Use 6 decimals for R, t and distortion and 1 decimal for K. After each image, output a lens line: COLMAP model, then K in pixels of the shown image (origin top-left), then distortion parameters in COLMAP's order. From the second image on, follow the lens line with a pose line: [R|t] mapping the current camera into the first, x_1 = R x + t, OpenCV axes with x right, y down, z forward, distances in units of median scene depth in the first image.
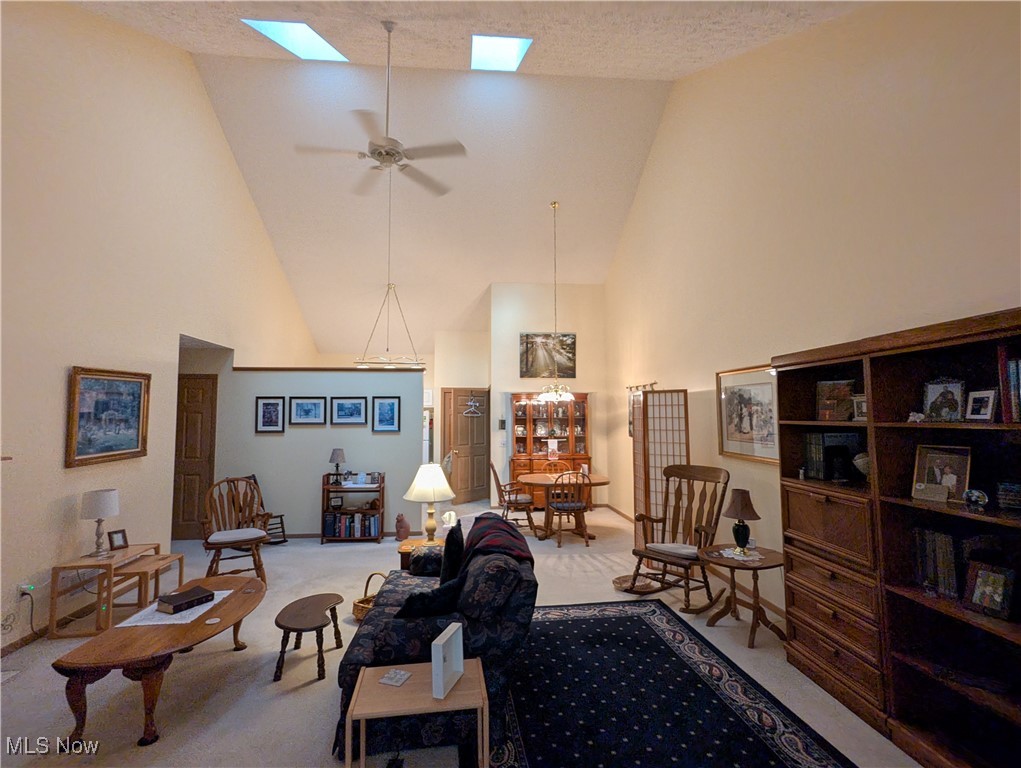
lens RADIAL K [[488.3, 0, 506.4], [0, 488.3, 385.1], [0, 0, 1]] dist [0.001538, 0.000671]
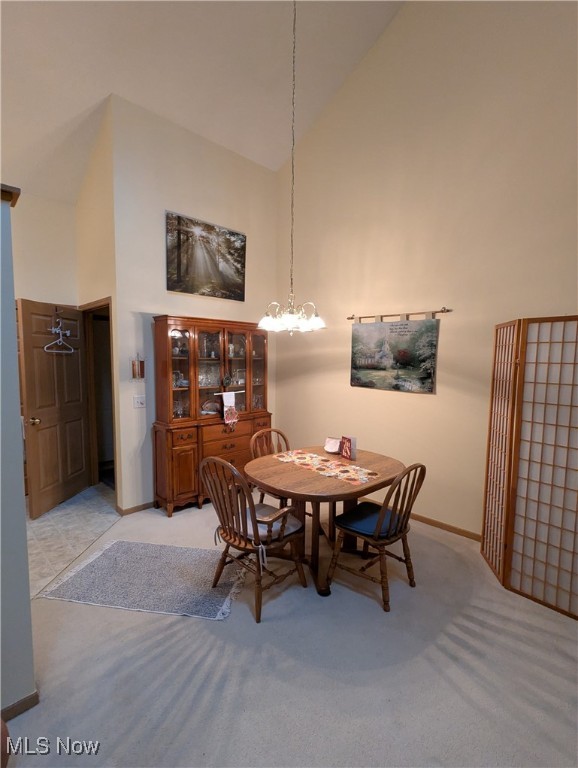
lens RADIAL K [[367.3, 0, 290.8], [0, 367.3, 385.9], [0, 0, 1]] dist [0.001538, 0.000671]
pose [[0.774464, -0.039436, 0.631387, -0.183616], [-0.054965, 0.990086, 0.129261, 0.044201], [-0.630225, -0.134812, 0.764619, 0.707899]]
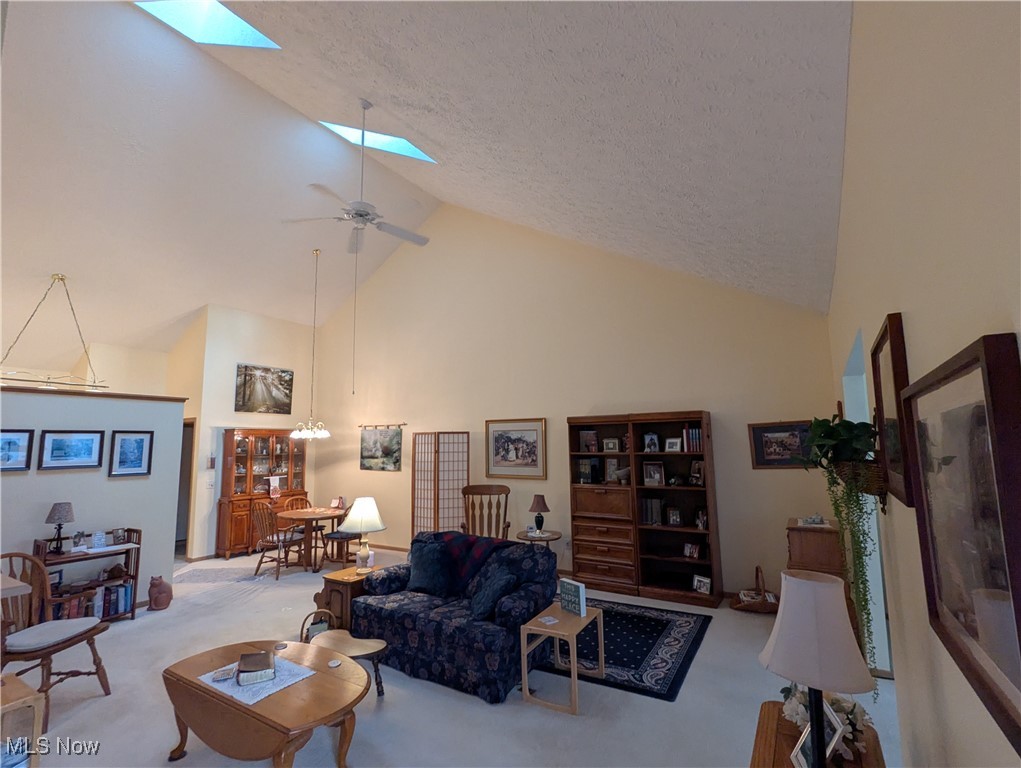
lens RADIAL K [[482.3, 0, 506.9], [0, 482.3, 385.6], [0, 0, 1]] dist [-0.001776, 0.001016]
pose [[0.611702, 0.092379, 0.785676, -0.490144], [-0.038002, 0.995443, -0.087456, -0.004324], [-0.790175, 0.023640, 0.612425, 0.039250]]
